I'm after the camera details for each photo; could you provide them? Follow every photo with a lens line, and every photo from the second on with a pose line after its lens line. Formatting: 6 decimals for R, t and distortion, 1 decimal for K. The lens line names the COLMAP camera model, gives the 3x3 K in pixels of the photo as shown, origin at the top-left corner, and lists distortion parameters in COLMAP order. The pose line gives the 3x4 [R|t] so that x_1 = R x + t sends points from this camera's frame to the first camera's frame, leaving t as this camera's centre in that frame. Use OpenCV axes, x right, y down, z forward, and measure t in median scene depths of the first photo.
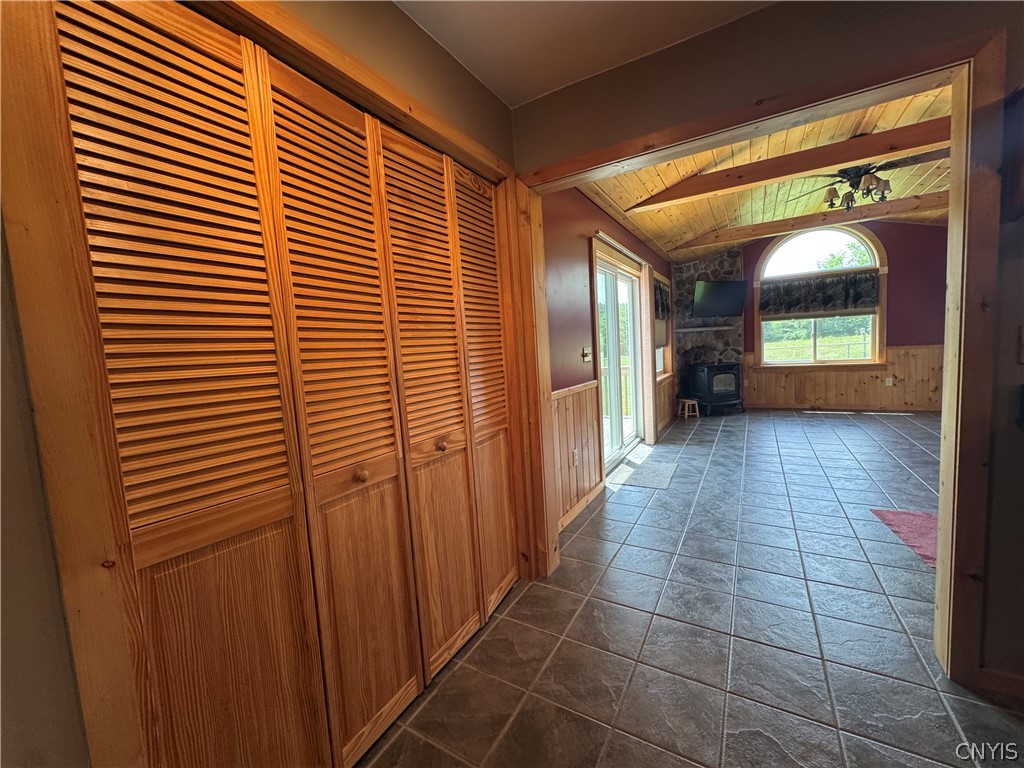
lens RADIAL K [[409.6, 0, 510.3], [0, 409.6, 382.5], [0, 0, 1]] dist [-0.002741, -0.000166]
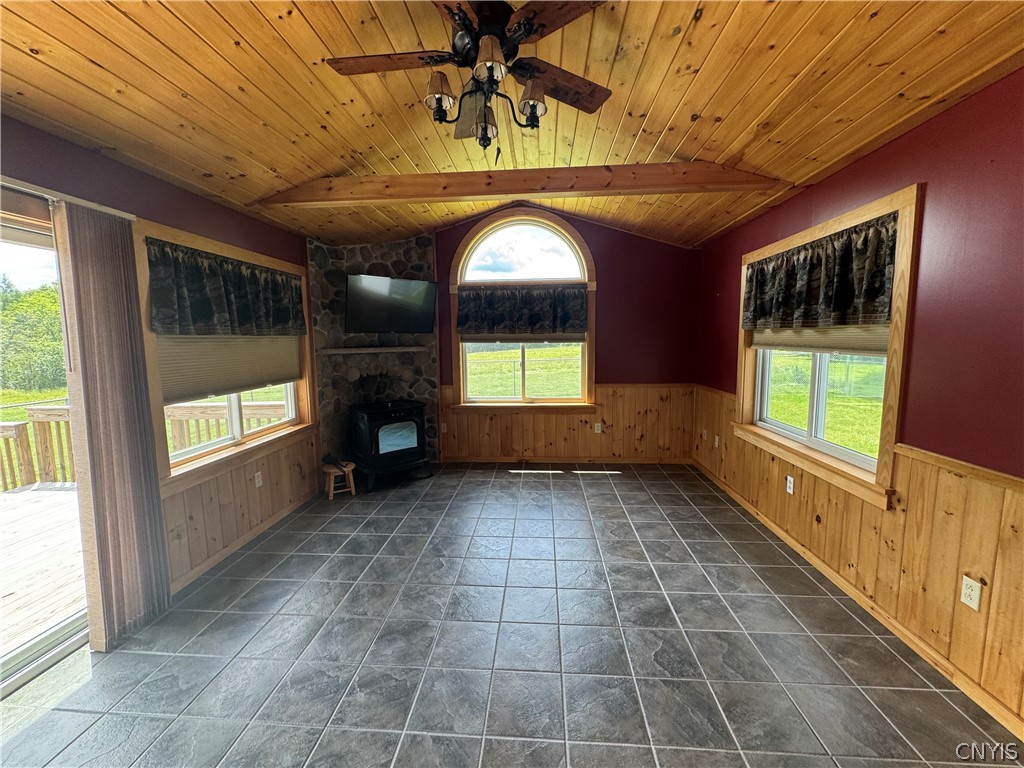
lens RADIAL K [[408.0, 0, 510.6], [0, 408.0, 383.5], [0, 0, 1]] dist [-0.004150, -0.000033]
pose [[0.892798, -0.000635, 0.450457, 0.407861], [-0.002441, 0.999978, 0.006246, -0.090317], [-0.450451, -0.006676, 0.892776, 0.360162]]
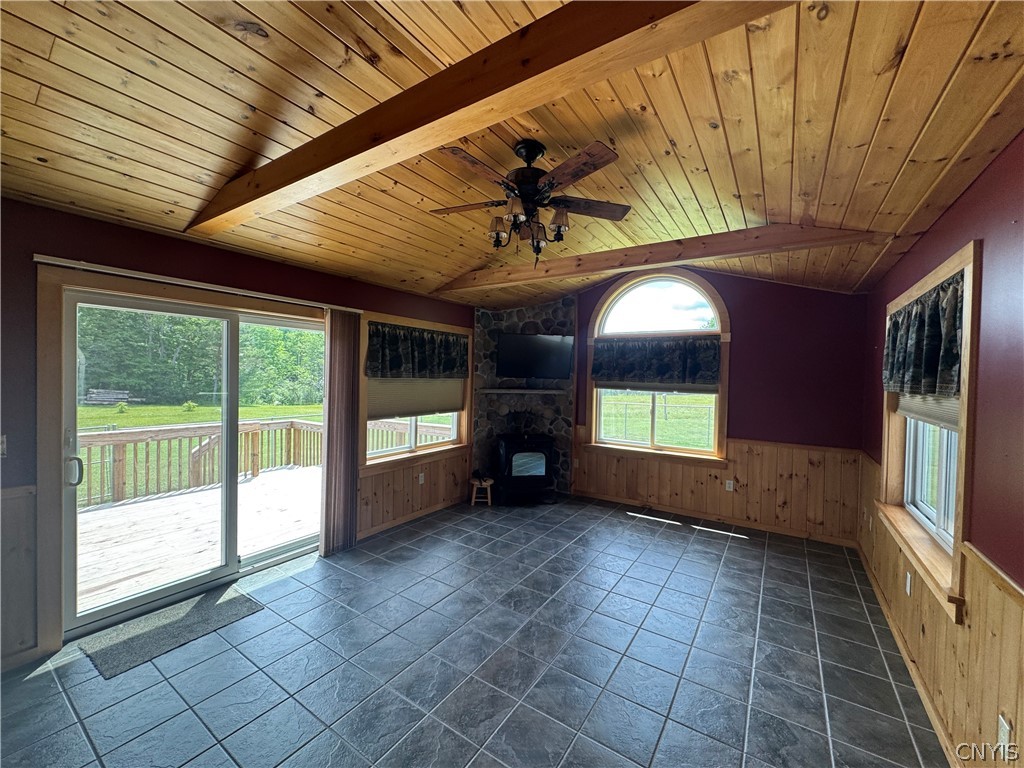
lens RADIAL K [[408.0, 0, 510.6], [0, 408.0, 383.5], [0, 0, 1]] dist [-0.004150, -0.000033]
pose [[0.995496, 0.083499, -0.044885, 0.532842], [-0.086291, 0.994190, -0.064346, -0.101818], [0.039252, 0.067930, 0.996918, 0.224574]]
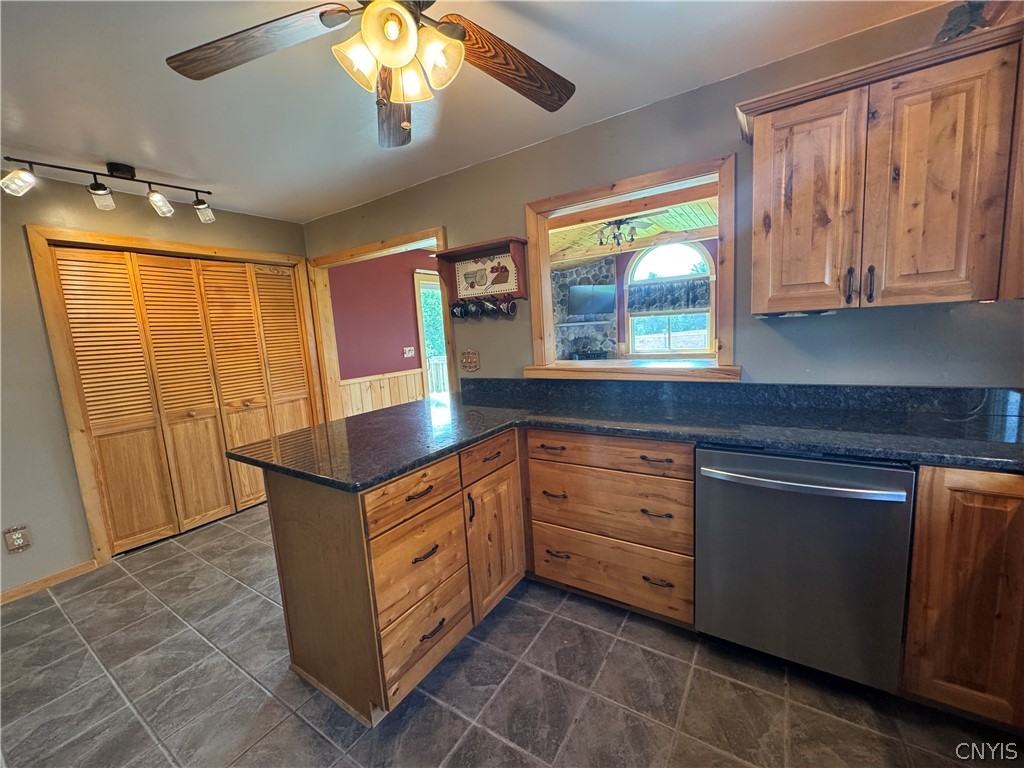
lens RADIAL K [[409.6, 0, 510.3], [0, 409.6, 382.5], [0, 0, 1]] dist [-0.002741, -0.000166]
pose [[0.999601, 0.003051, -0.028093, 0.317312], [-0.001634, 0.998732, 0.050325, -0.016782], [0.028211, -0.050259, 0.998338, -0.270311]]
